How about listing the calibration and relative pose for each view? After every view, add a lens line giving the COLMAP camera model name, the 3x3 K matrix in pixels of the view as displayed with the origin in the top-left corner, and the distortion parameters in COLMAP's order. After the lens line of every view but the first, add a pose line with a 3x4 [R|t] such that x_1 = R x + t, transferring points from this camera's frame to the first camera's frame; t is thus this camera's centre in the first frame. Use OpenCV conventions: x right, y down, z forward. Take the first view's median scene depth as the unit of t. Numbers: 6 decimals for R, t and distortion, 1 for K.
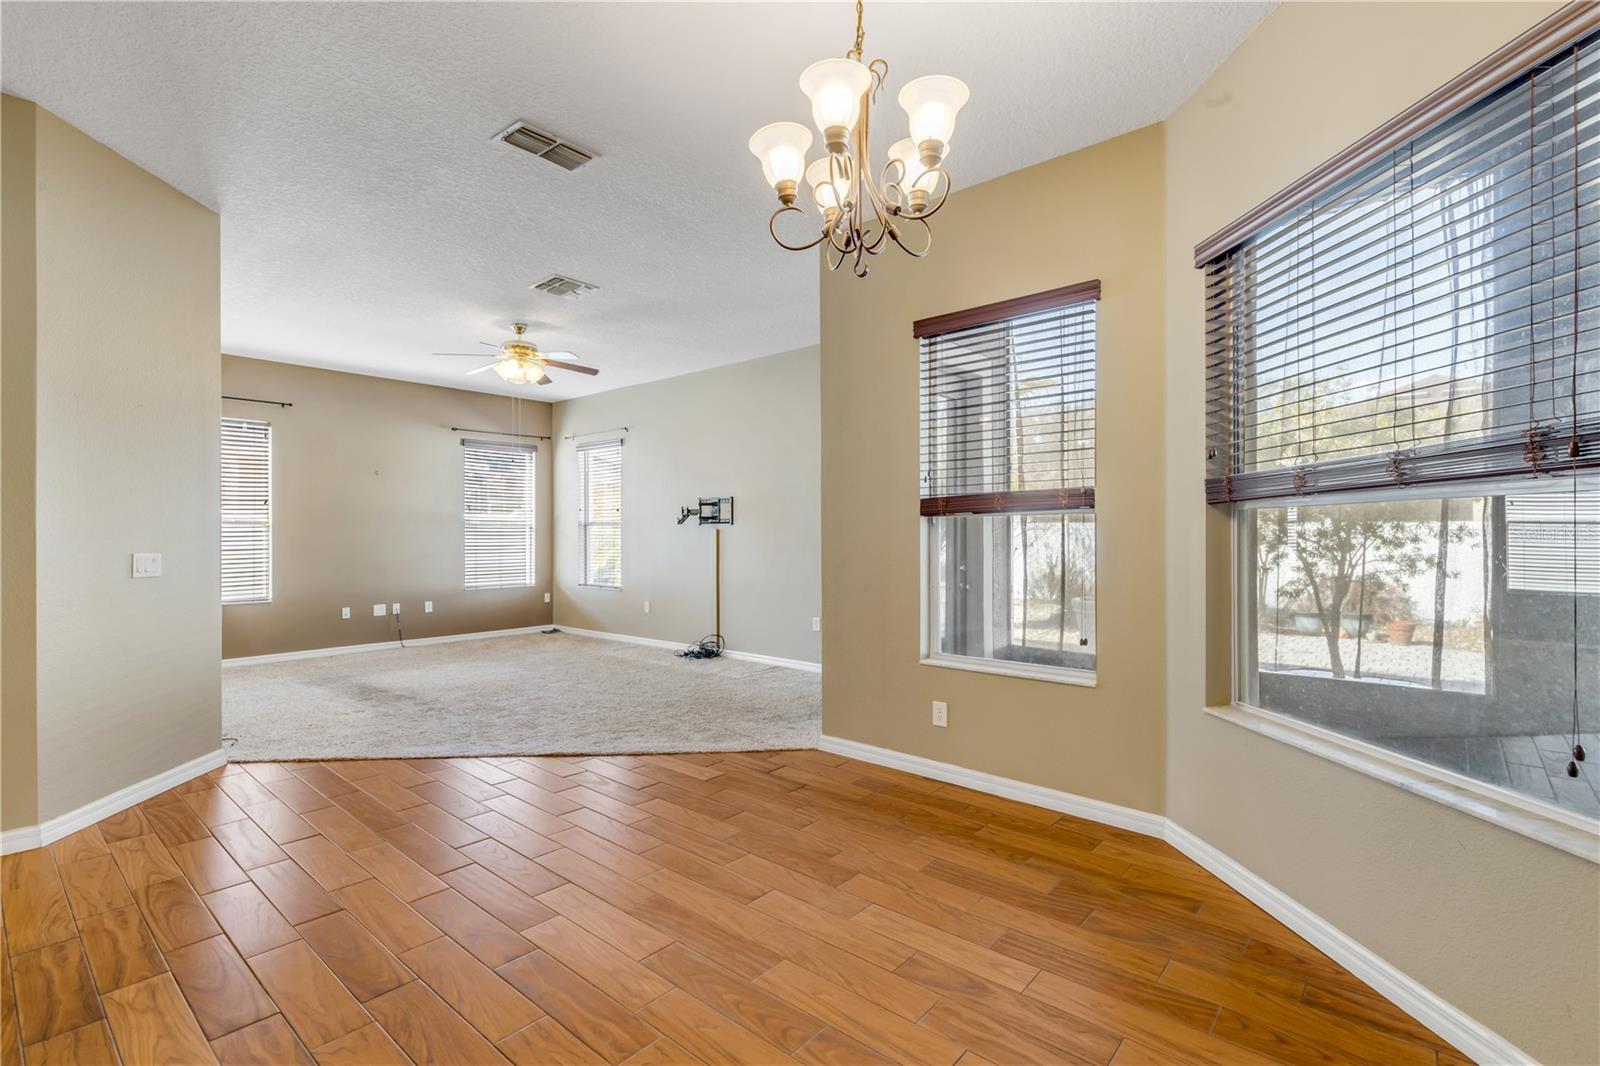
lens RADIAL K [[723.7, 0, 797.7], [0, 723.7, 532.5], [0, 0, 1]] dist [0.010487, -0.000312]
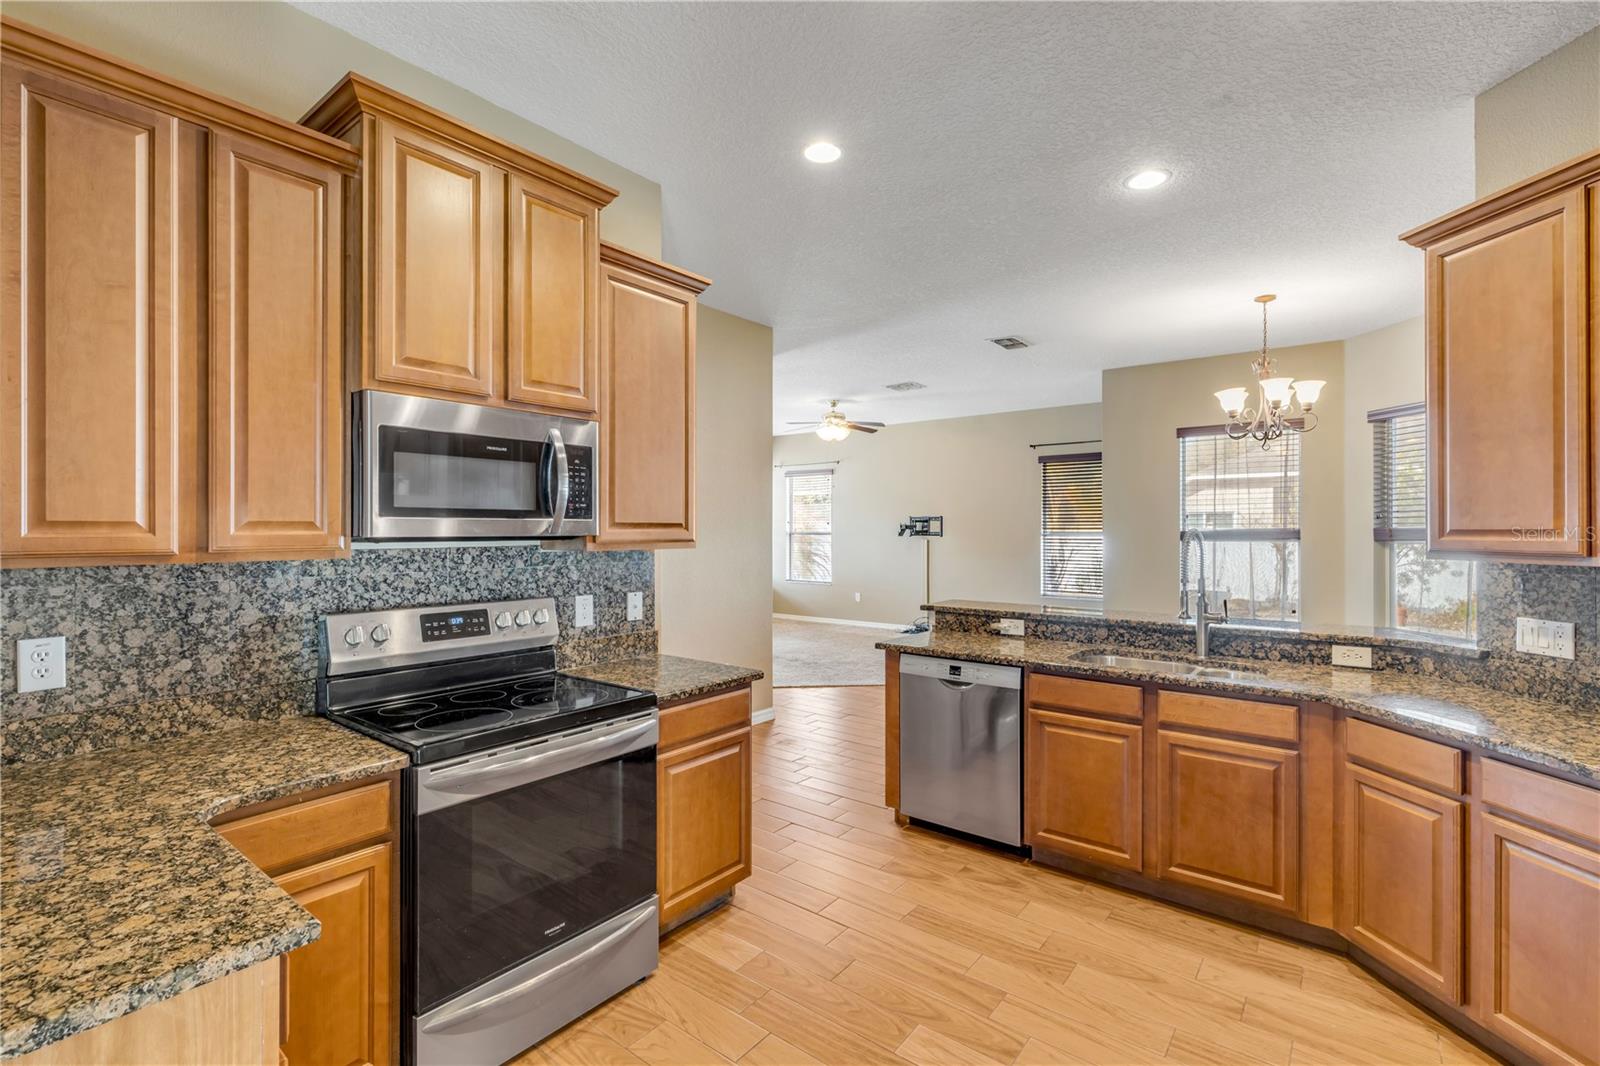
lens RADIAL K [[723.7, 0, 797.7], [0, 723.7, 532.5], [0, 0, 1]] dist [0.010487, -0.000312]
pose [[0.999203, 0.000785, 0.039908, -0.406824], [-0.001049, 0.999978, 0.006590, -0.026864], [-0.039901, -0.006627, 0.999182, -0.348525]]
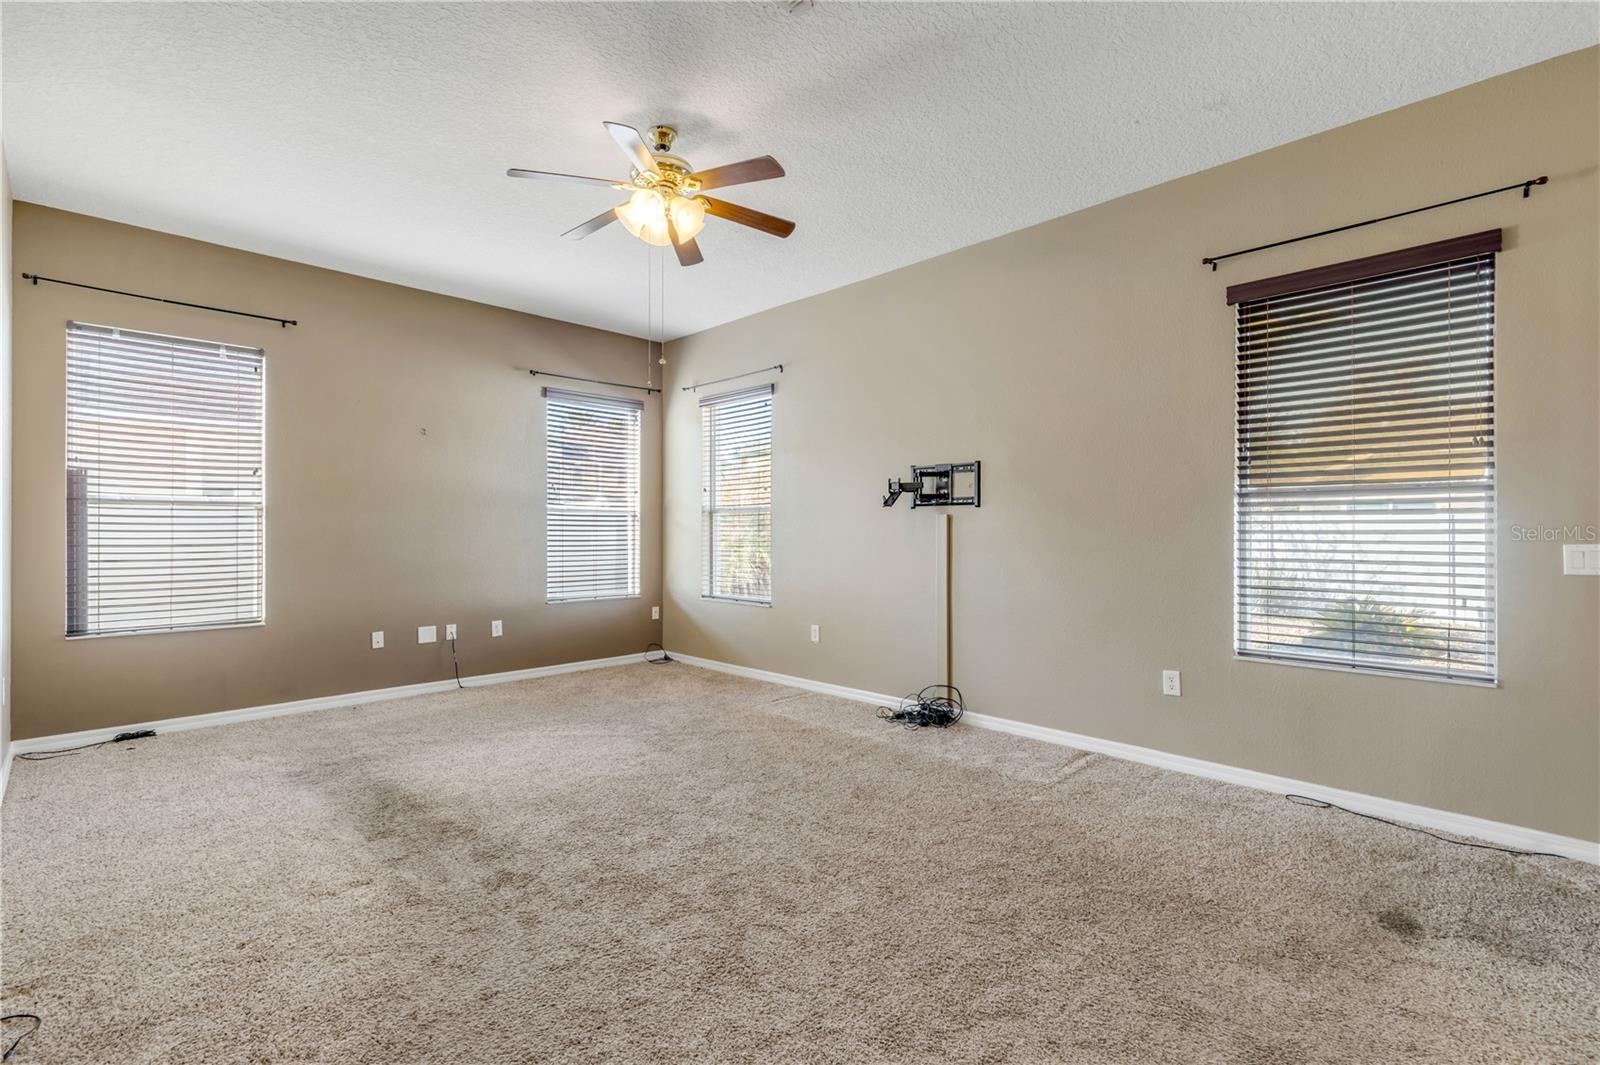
lens RADIAL K [[720.1, 0, 800.0], [0, 720.1, 532.5], [0, 0, 1]] dist [0.009497, 0.000027]
pose [[0.997556, 0.003081, -0.069800, -0.193142], [-0.002833, 0.999989, 0.003652, 0.008745], [0.069810, -0.003446, 0.997554, 0.374067]]
